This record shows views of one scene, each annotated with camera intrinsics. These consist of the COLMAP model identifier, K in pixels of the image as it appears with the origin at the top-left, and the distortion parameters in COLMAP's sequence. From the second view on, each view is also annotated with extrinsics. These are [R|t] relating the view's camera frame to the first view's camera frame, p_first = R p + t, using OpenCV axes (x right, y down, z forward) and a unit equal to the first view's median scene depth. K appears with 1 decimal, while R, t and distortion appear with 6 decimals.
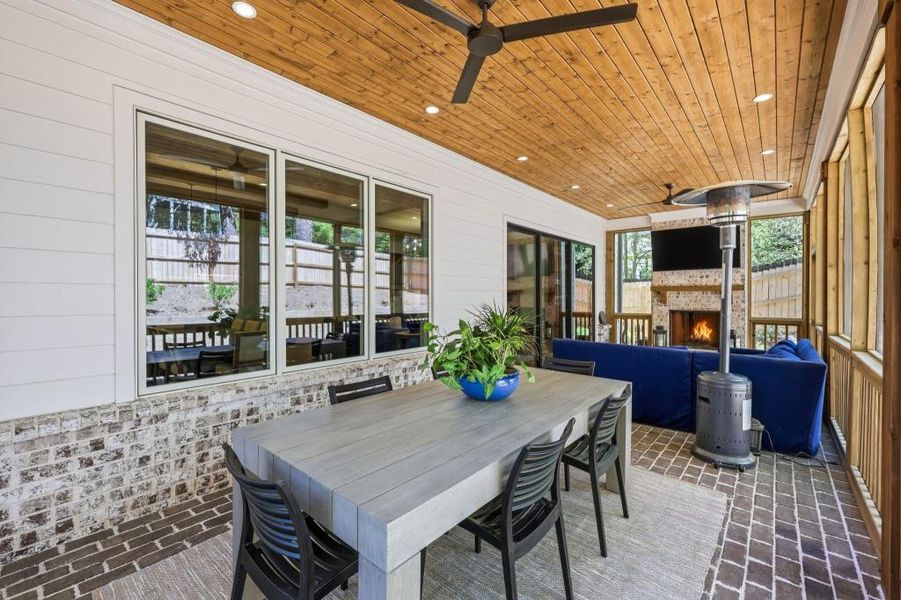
lens RADIAL K [[368.2, 0, 446.6], [0, 368.2, 294.9], [0, 0, 1]] dist [0.000796, -0.000044]
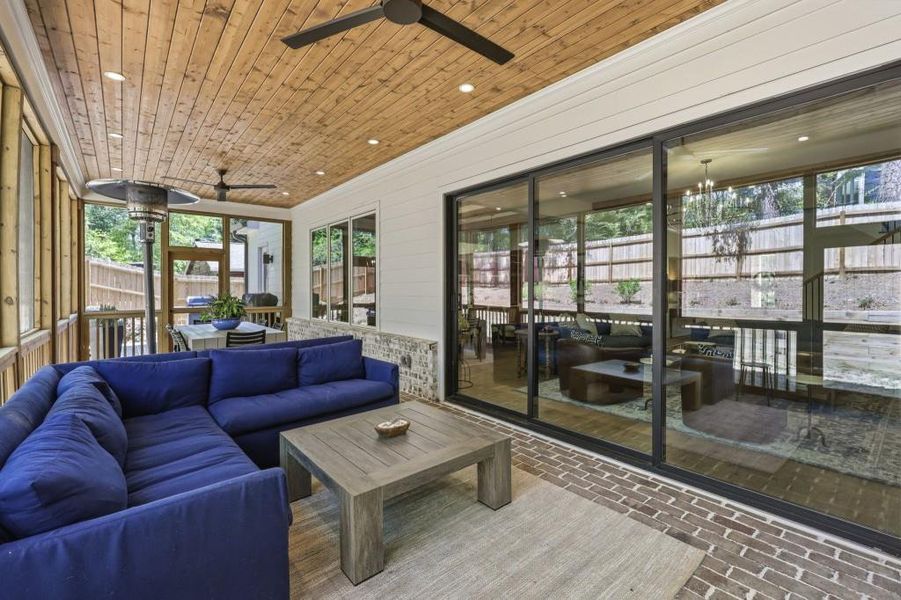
lens RADIAL K [[368.2, 0, 446.6], [0, 368.2, 294.9], [0, 0, 1]] dist [0.000796, -0.000044]
pose [[-0.116501, 0.011149, -0.993128, 0.418018], [-0.005436, 0.999915, 0.011863, 0.004098], [0.993176, 0.006781, -0.116430, 0.480357]]
